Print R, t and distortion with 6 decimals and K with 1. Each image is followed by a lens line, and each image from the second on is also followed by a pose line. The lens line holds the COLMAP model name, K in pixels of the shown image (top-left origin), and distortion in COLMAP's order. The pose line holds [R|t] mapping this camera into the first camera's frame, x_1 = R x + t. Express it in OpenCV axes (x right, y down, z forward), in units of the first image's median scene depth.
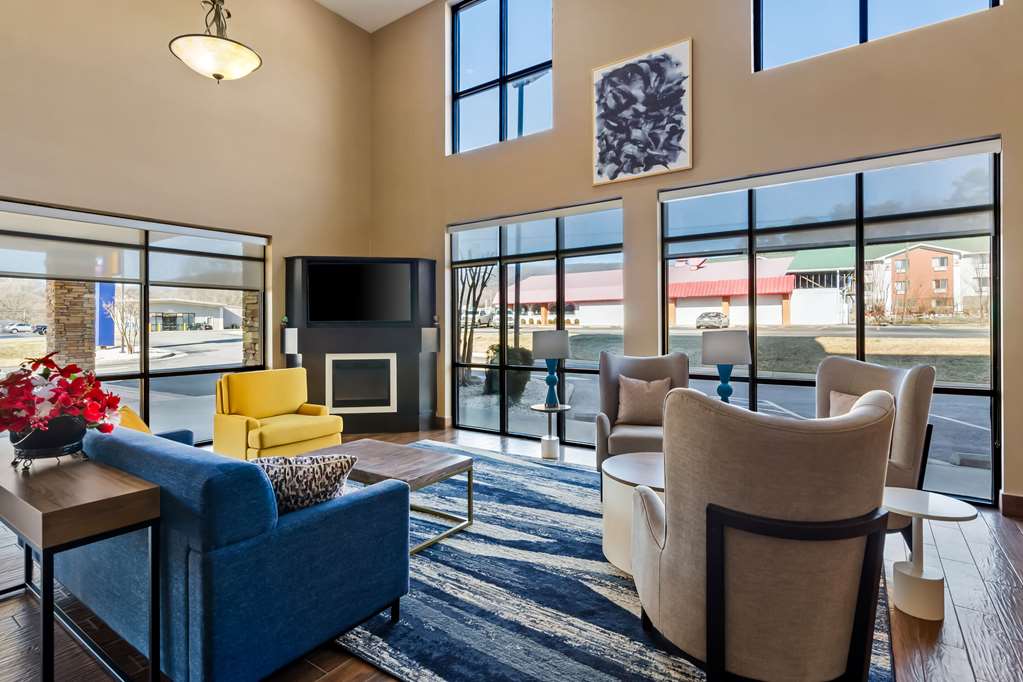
lens RADIAL K [[507.6, 0, 513.8], [0, 507.6, 341.4], [0, 0, 1]] dist [-0.000758, -0.000193]
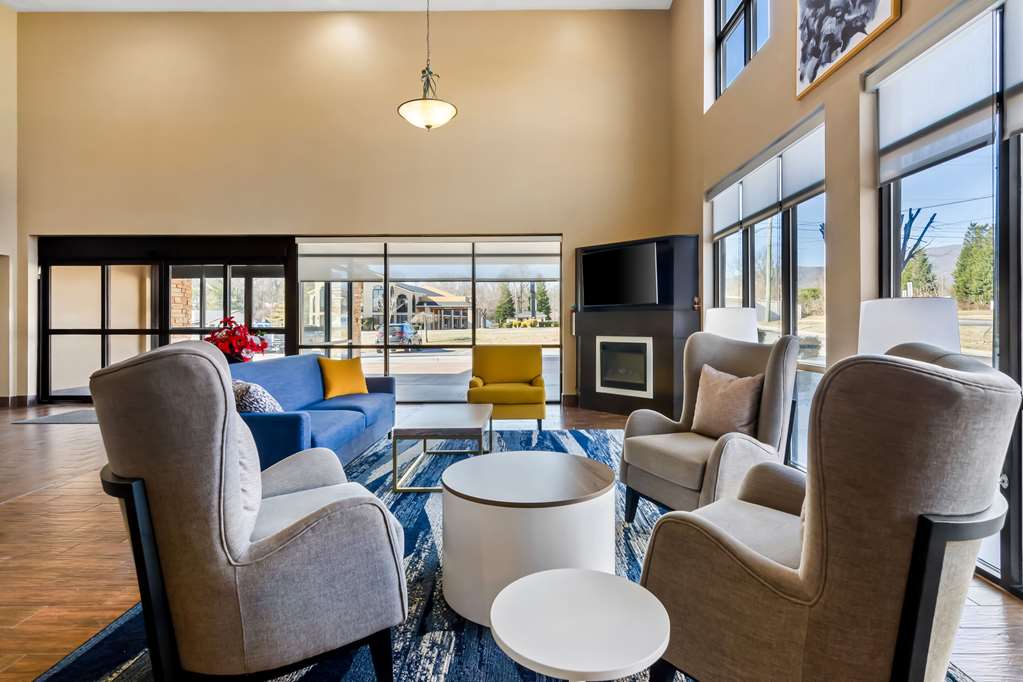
lens RADIAL K [[507.6, 0, 513.8], [0, 507.6, 341.4], [0, 0, 1]] dist [-0.000758, -0.000193]
pose [[0.584092, 0.035899, -0.810893, 0.484429], [-0.023472, 0.999351, 0.027336, 0.012911], [0.811348, 0.003067, 0.584555, 0.272414]]
